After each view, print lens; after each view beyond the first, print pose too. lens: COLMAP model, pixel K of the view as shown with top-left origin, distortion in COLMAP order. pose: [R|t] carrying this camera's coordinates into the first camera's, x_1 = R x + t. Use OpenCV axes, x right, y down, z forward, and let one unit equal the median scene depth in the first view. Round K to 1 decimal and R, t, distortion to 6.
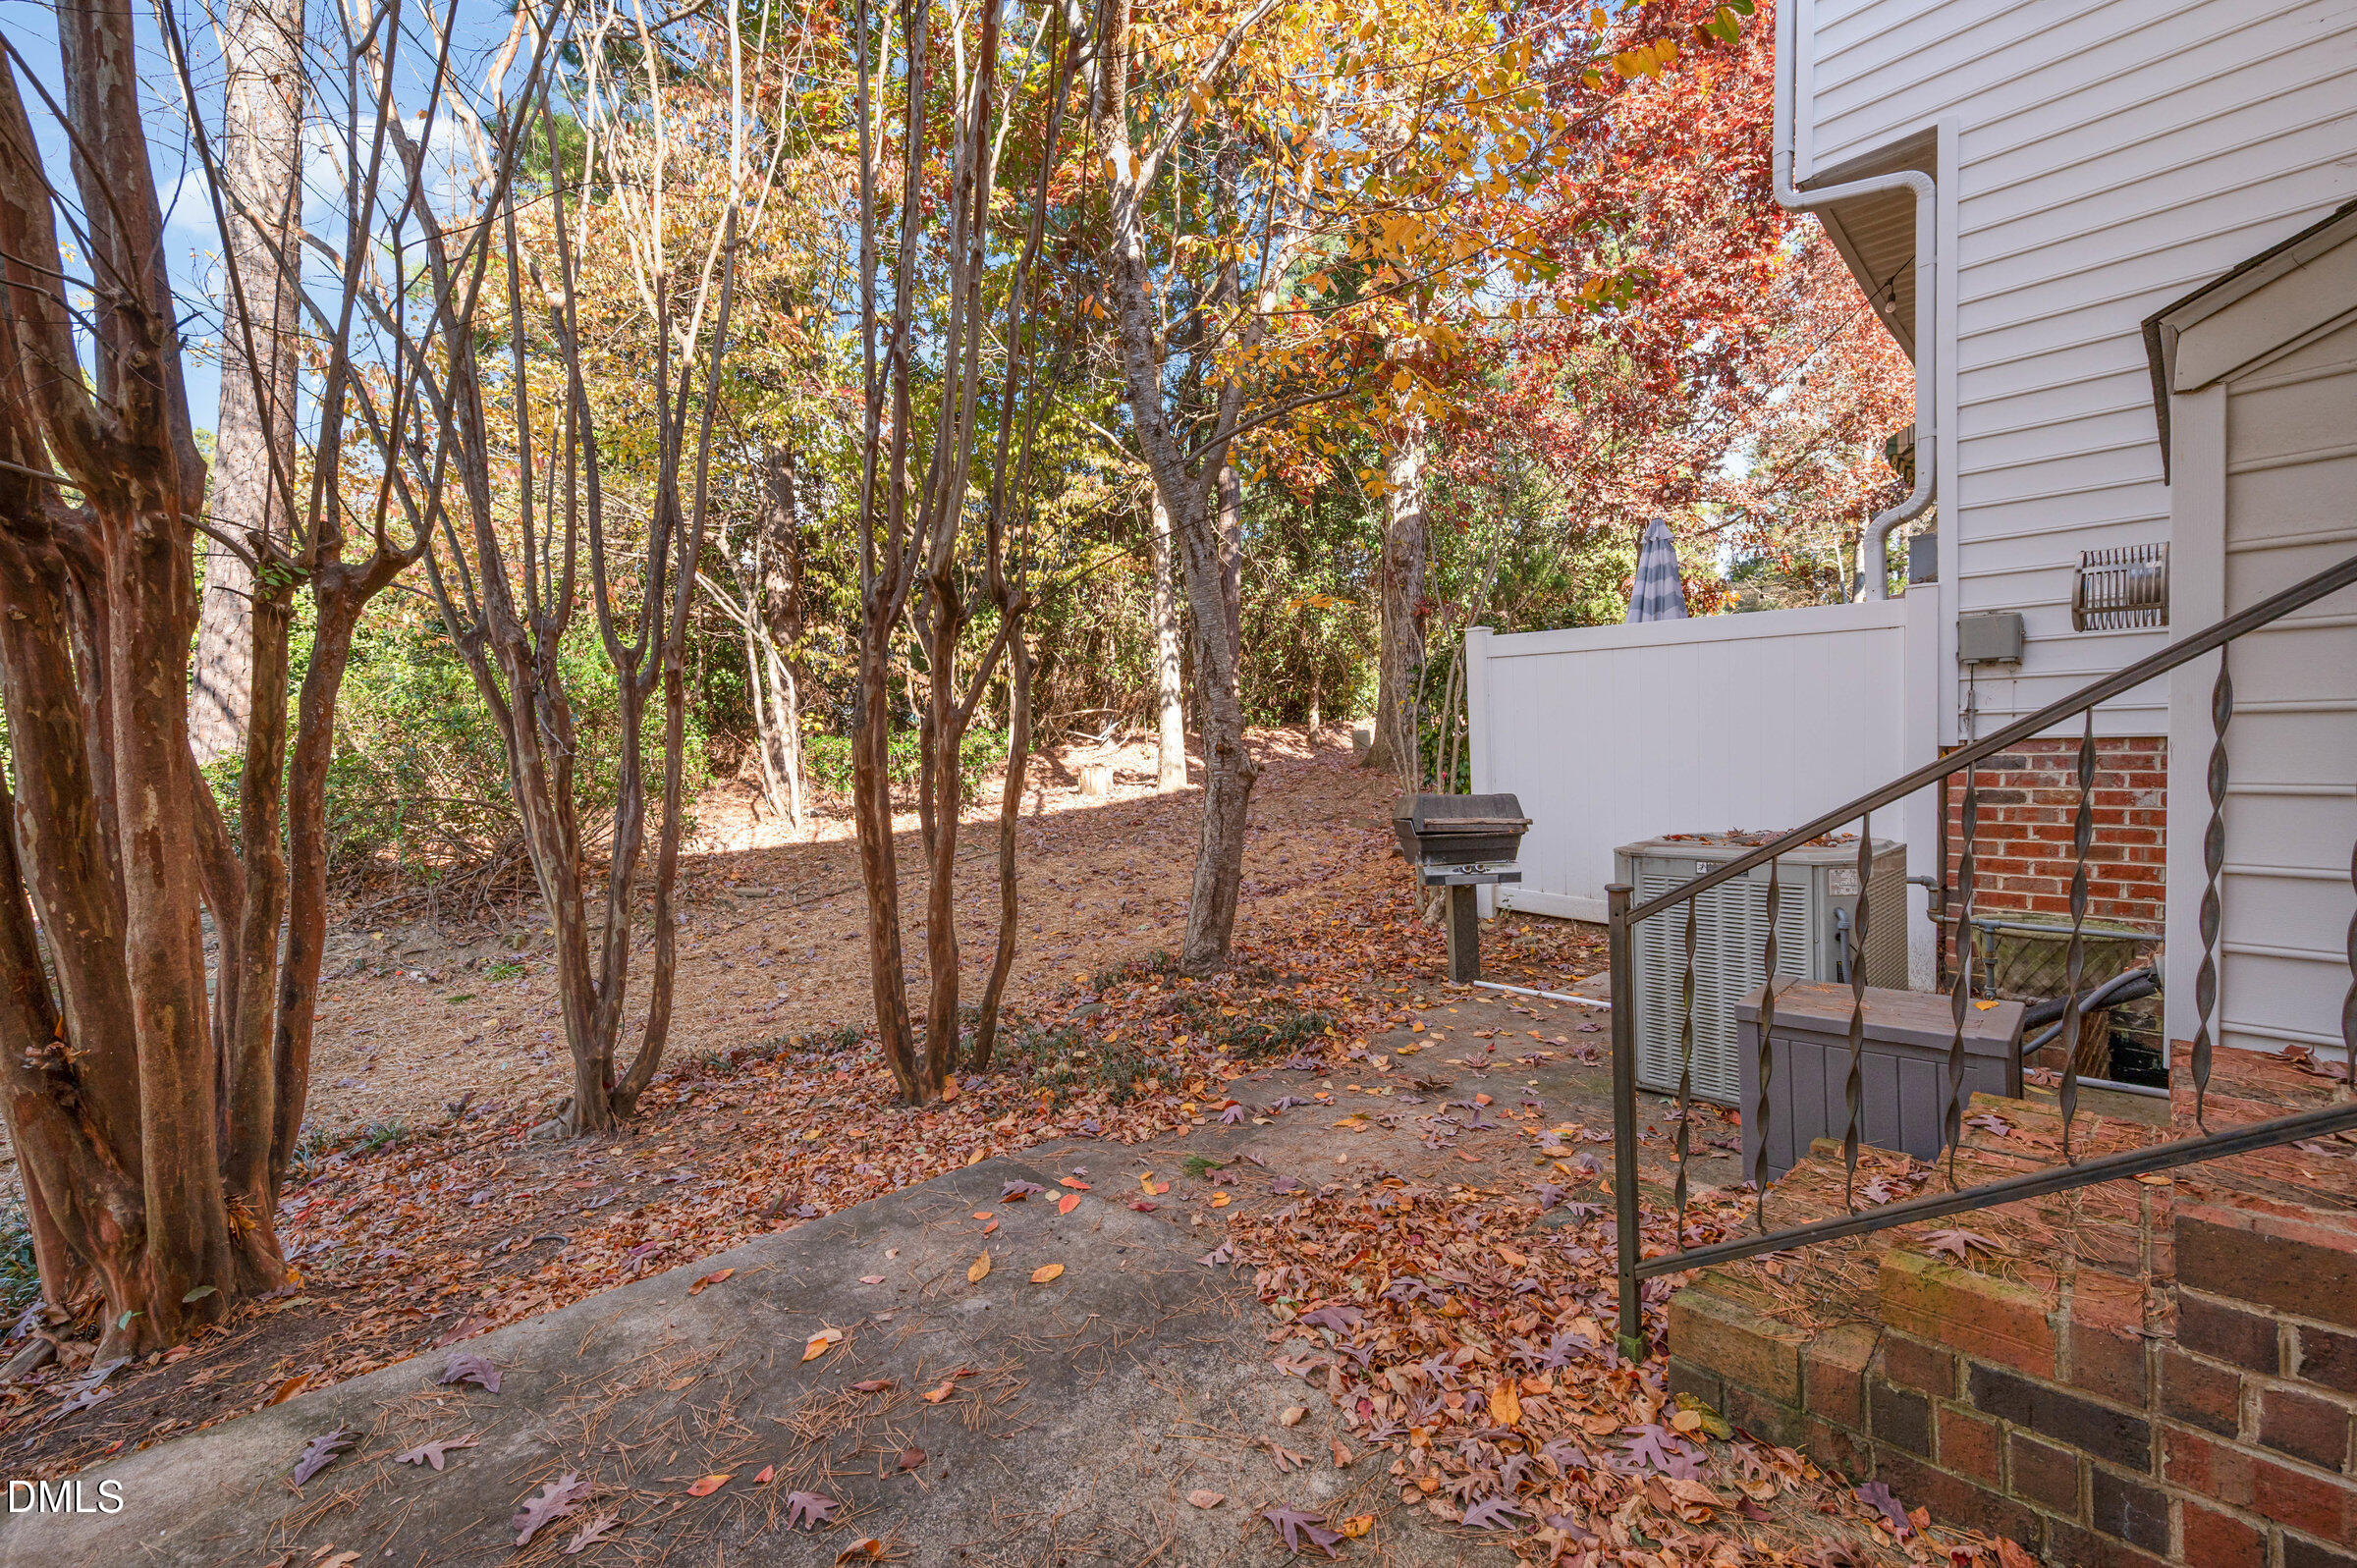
lens RADIAL K [[943.0, 0, 1184.1], [0, 943.0, 772.1], [0, 0, 1]] dist [0.000431, 0.000327]
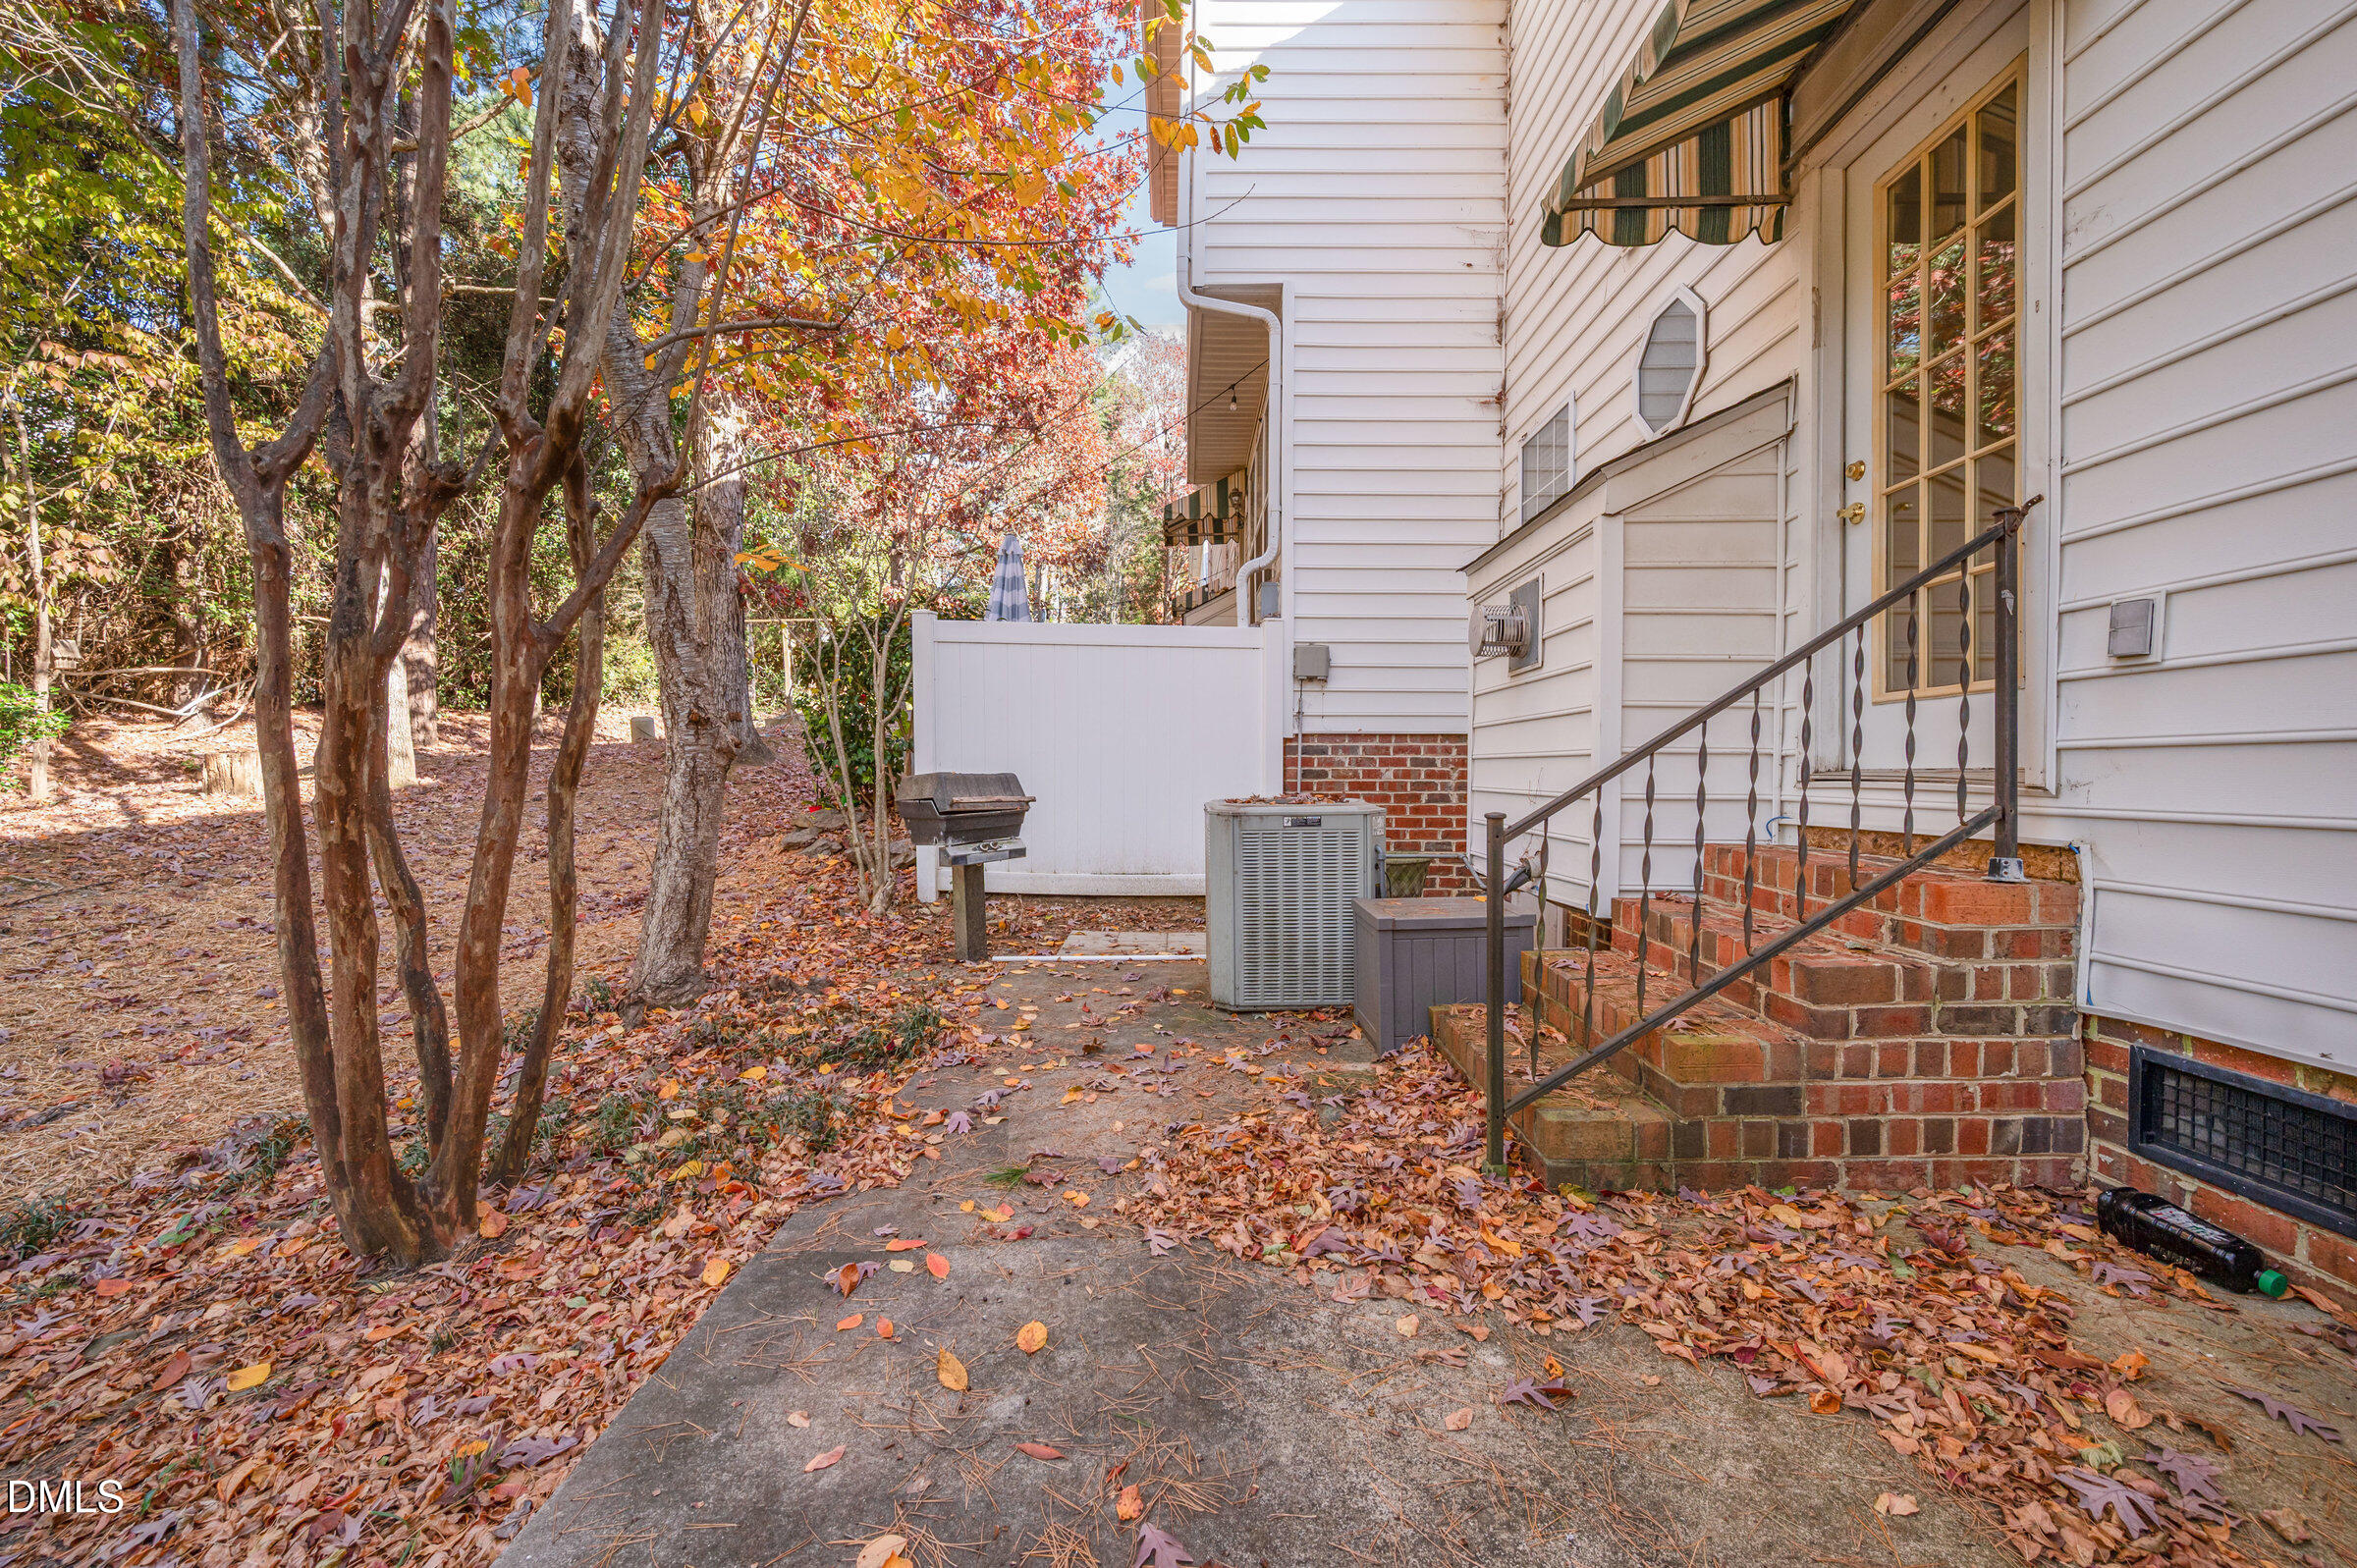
lens RADIAL K [[932.4, 0, 1178.5], [0, 932.4, 784.0], [0, 0, 1]] dist [0.001144, 0.000024]
pose [[0.691972, -0.007624, 0.721884, -0.315312], [-0.000192, 0.999942, 0.010745, 0.028056], [-0.721924, -0.007574, 0.691931, 0.186023]]
